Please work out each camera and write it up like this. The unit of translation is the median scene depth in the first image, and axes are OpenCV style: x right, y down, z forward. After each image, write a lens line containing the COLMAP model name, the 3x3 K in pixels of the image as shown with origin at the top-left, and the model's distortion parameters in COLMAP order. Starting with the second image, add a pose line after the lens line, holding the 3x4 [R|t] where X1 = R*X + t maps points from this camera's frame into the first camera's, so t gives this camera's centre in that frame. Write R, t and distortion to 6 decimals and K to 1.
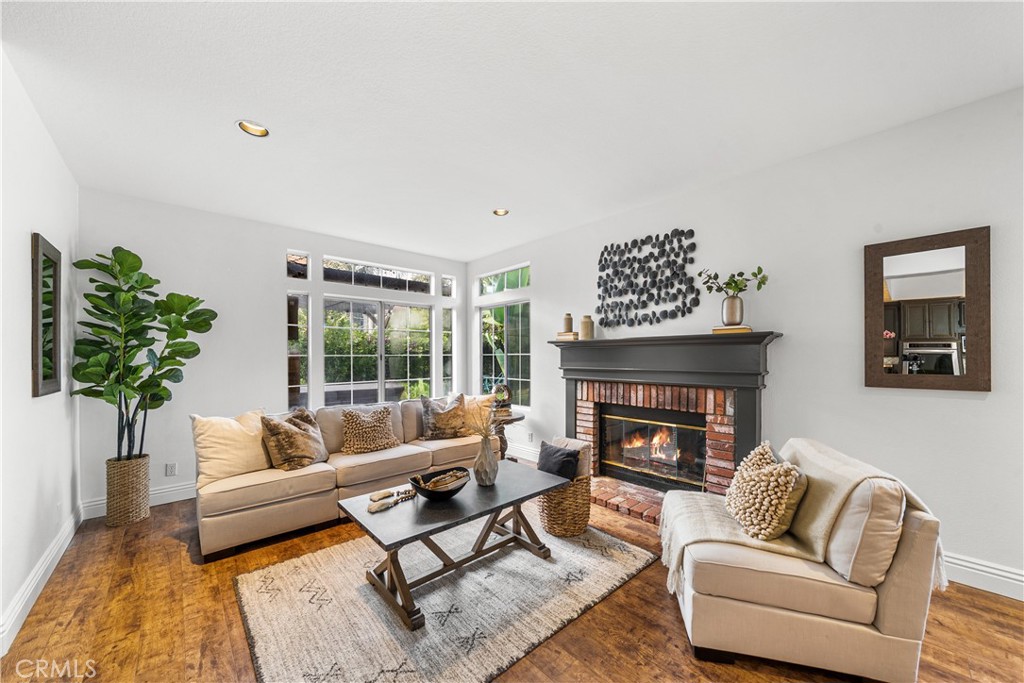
lens RADIAL K [[369.0, 0, 510.6], [0, 369.0, 357.3], [0, 0, 1]] dist [0.003619, 0.000016]
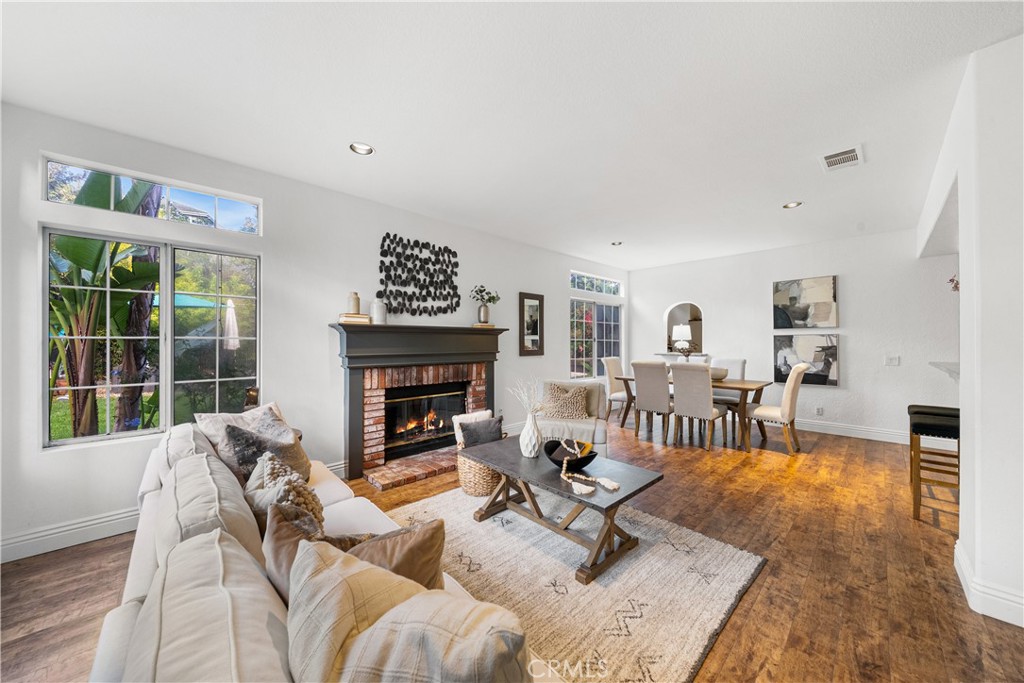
lens RADIAL K [[356.4, 0, 506.3], [0, 356.4, 341.3], [0, 0, 1]] dist [-0.001474, 0.000308]
pose [[-0.011960, 0.005275, 0.999915, -0.789866], [0.002760, 0.999982, -0.005242, 0.001650], [-0.999925, 0.002697, -0.011975, 0.753574]]
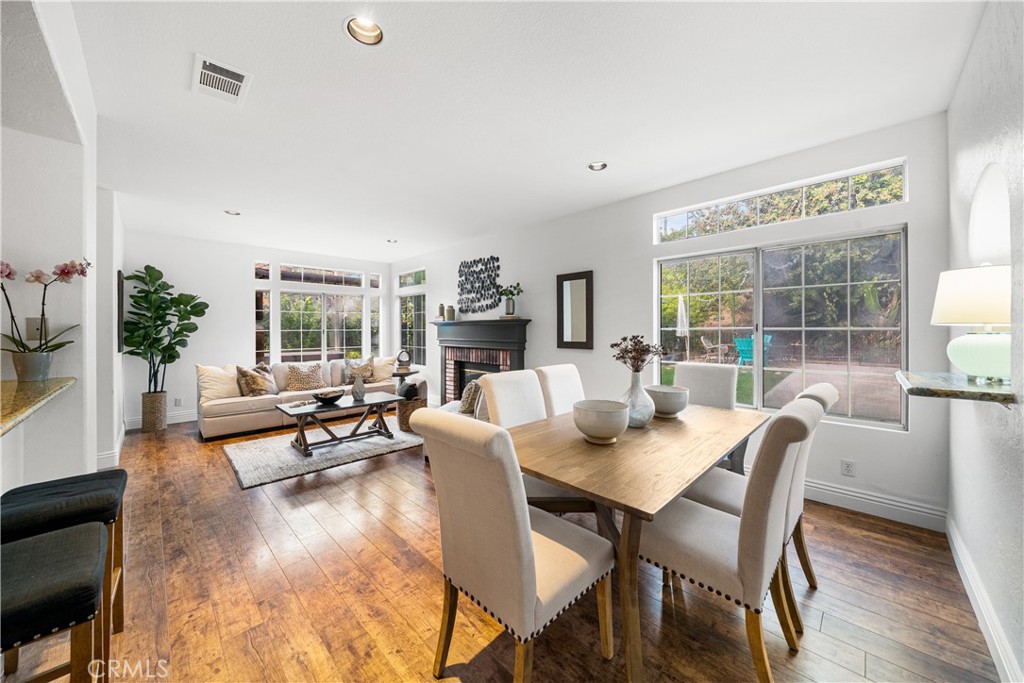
lens RADIAL K [[356.4, 0, 505.4], [0, 356.4, 333.9], [0, 0, 1]] dist [-0.001474, 0.000308]
pose [[0.999130, 0.001171, 0.041693, 0.416172], [-0.001496, 0.999969, 0.007783, -0.005850], [-0.041682, -0.007839, 0.999100, -0.580870]]
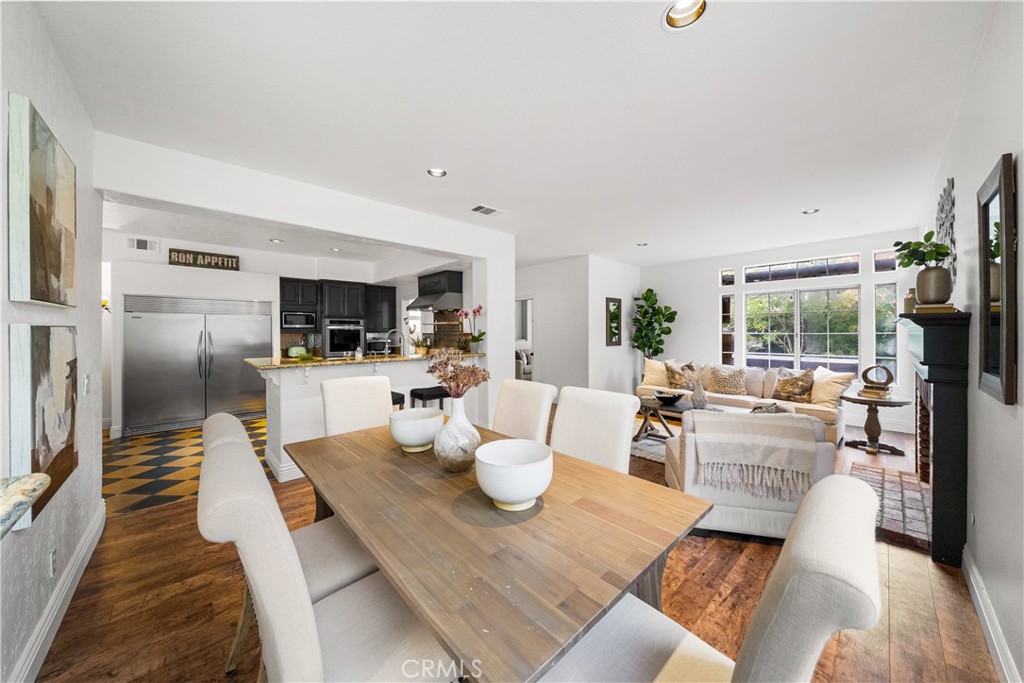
lens RADIAL K [[356.4, 0, 514.2], [0, 356.4, 332.6], [0, 0, 1]] dist [-0.001474, 0.000308]
pose [[0.036046, 0.007784, -0.999320, 1.109999], [-0.006815, 0.999948, 0.007543, -0.016585], [0.999327, 0.006538, 0.036097, 0.030019]]
